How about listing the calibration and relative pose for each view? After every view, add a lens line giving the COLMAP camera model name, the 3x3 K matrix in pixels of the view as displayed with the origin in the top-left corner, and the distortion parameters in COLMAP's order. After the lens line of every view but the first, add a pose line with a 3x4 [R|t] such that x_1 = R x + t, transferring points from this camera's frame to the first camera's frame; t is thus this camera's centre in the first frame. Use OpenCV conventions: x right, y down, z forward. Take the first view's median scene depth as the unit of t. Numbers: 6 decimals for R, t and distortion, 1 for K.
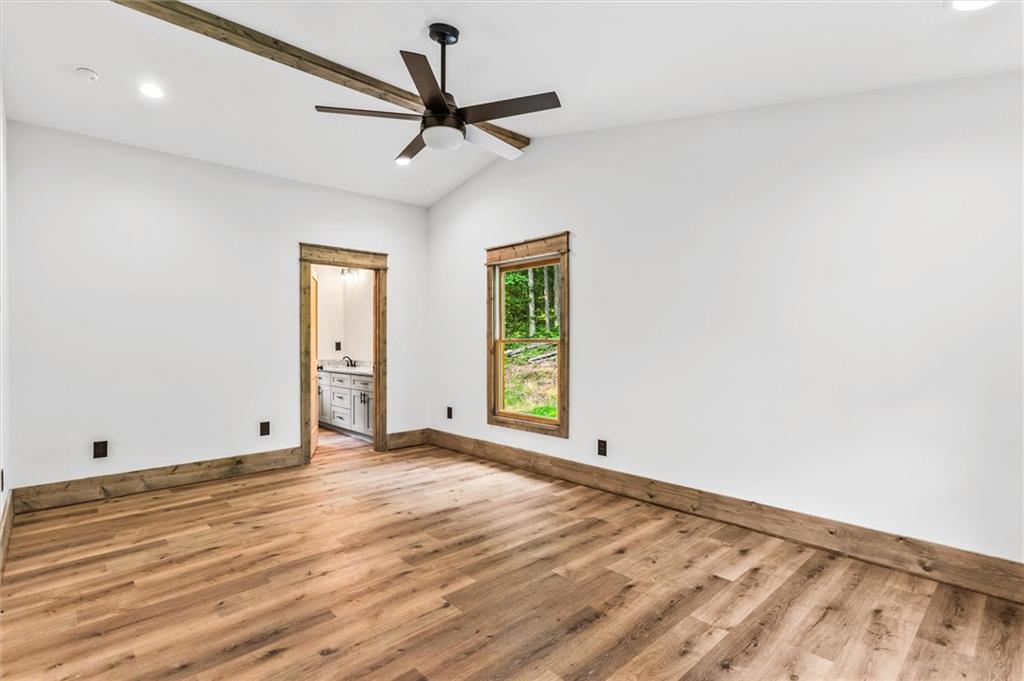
lens RADIAL K [[481.9, 0, 509.7], [0, 481.9, 343.4], [0, 0, 1]] dist [0.000004, -0.000046]
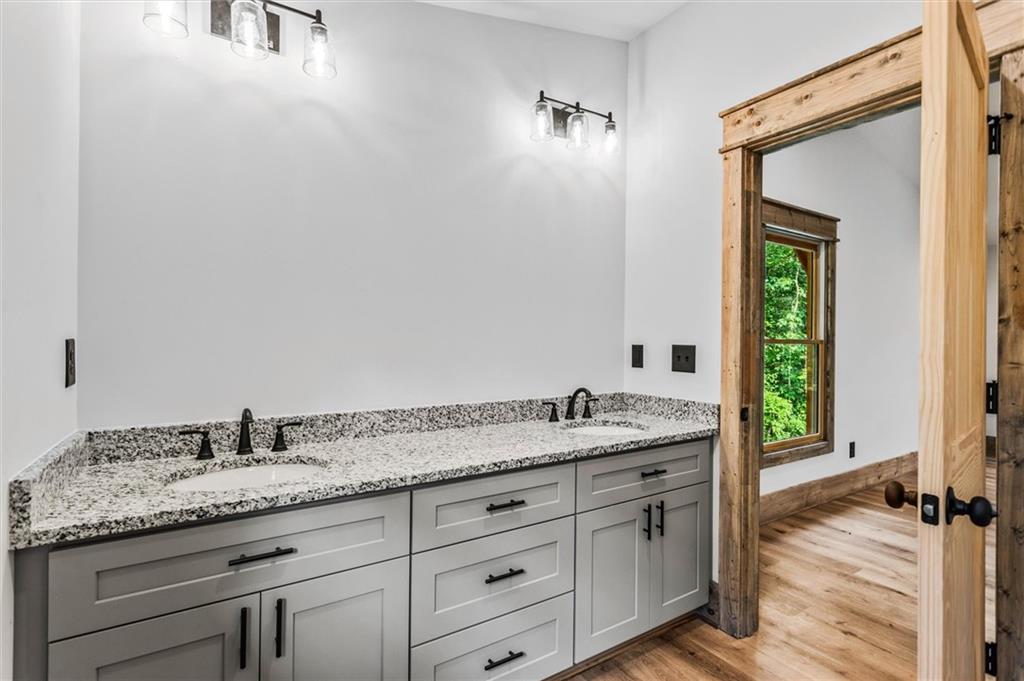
lens RADIAL K [[481.9, 0, 509.4], [0, 481.9, 337.2], [0, 0, 1]] dist [0.000004, -0.000046]
pose [[0.191639, 0.007454, 0.981437, -0.803972], [-0.006428, 0.999959, -0.006340, -0.004787], [-0.981444, -0.005094, 0.191679, 1.311430]]
